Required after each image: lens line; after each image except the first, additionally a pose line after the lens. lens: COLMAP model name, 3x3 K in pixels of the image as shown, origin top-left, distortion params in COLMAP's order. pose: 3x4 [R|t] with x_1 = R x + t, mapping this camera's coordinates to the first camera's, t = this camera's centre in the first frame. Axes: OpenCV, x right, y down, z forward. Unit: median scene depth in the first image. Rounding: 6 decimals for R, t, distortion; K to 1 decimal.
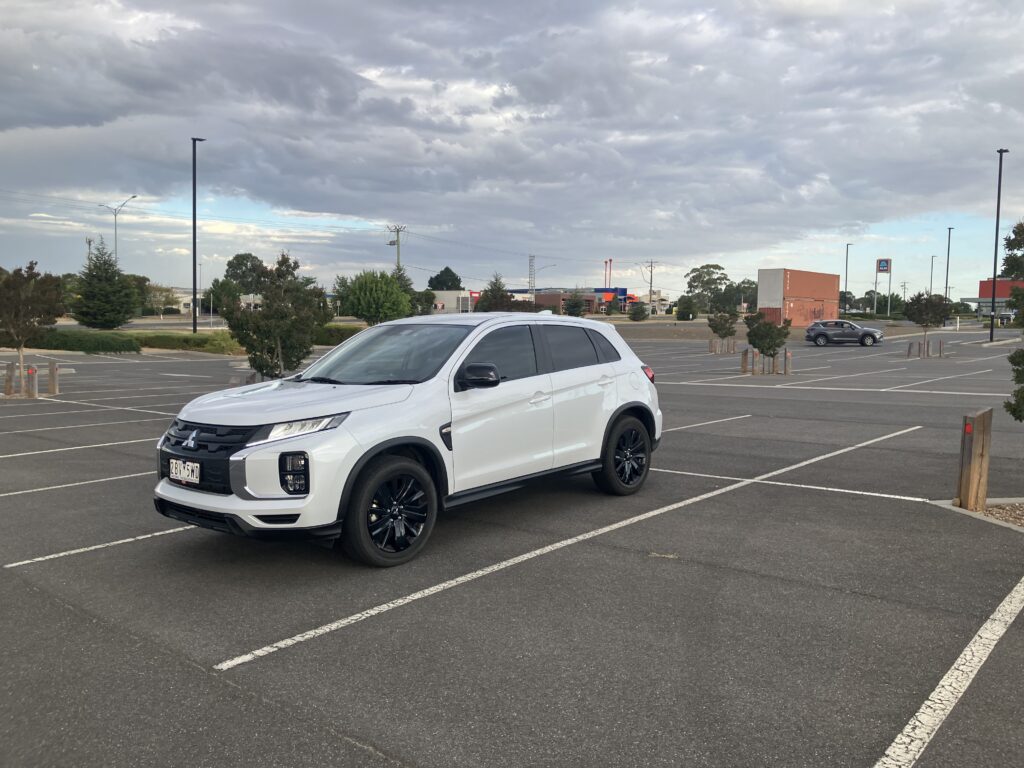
lens RADIAL K [[868.7, 0, 509.7], [0, 868.7, 378.6], [0, 0, 1]] dist [0.040844, -0.015313]
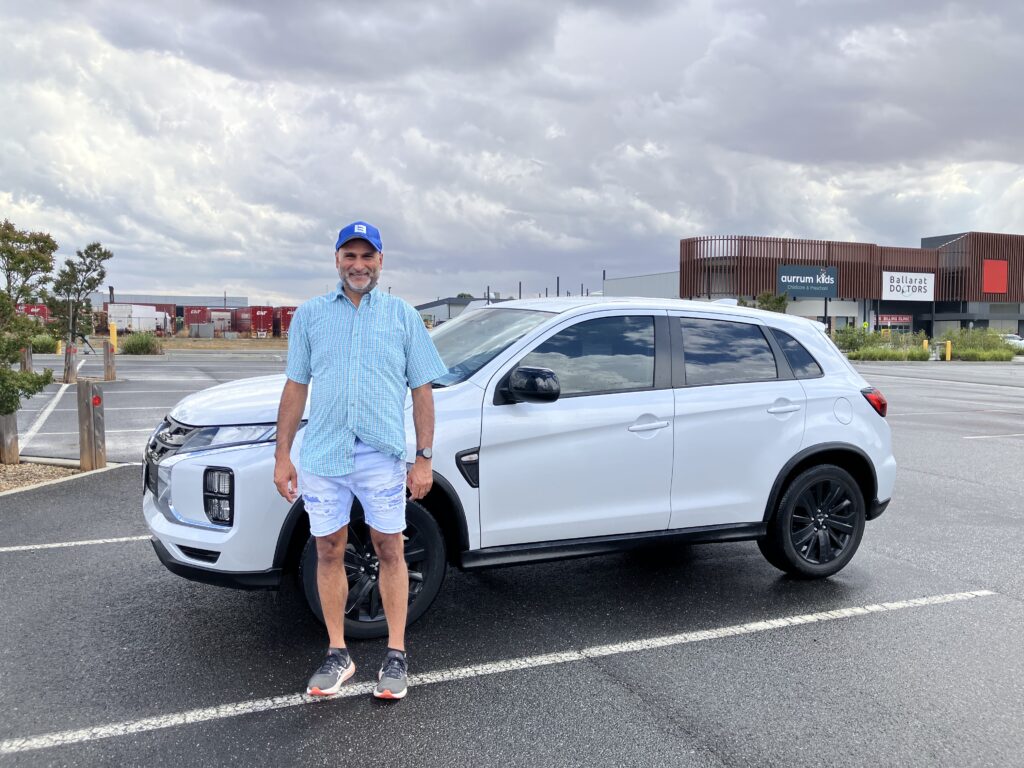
lens RADIAL K [[868.7, 0, 522.4], [0, 868.7, 382.4], [0, 0, 1]] dist [0.040844, -0.015313]
pose [[0.889634, 0.069729, -0.451320, 0.273849], [-0.065939, 0.997532, 0.024141, -0.021272], [0.451889, 0.008283, 0.892036, 0.379748]]
